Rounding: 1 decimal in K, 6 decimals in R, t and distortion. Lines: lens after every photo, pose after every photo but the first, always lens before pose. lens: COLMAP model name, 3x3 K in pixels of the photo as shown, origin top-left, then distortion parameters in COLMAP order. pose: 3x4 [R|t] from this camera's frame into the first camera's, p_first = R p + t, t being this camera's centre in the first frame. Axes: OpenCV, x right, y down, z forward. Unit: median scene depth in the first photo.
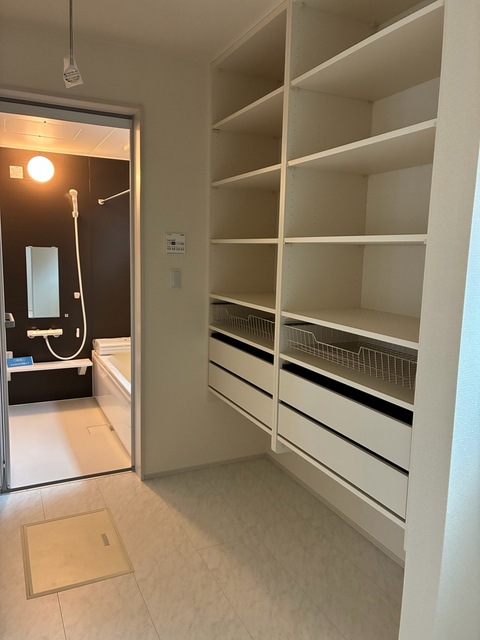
lens RADIAL K [[482.7, 0, 237.6], [0, 482.7, 320.2], [0, 0, 1]] dist [0.029830, -0.029534]
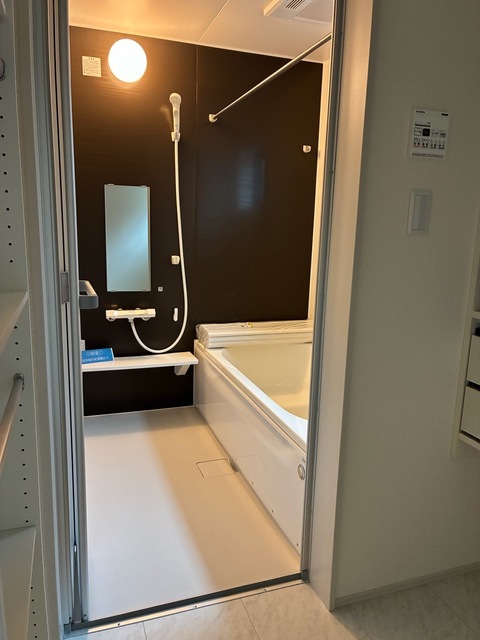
lens RADIAL K [[482.7, 0, 240.8], [0, 482.7, 319.2], [0, 0, 1]] dist [0.029830, -0.029534]
pose [[0.993893, 0.021019, -0.108325, -0.170870], [-0.016219, 0.998855, 0.045005, 0.000506], [0.109147, -0.042973, 0.993096, 0.344505]]
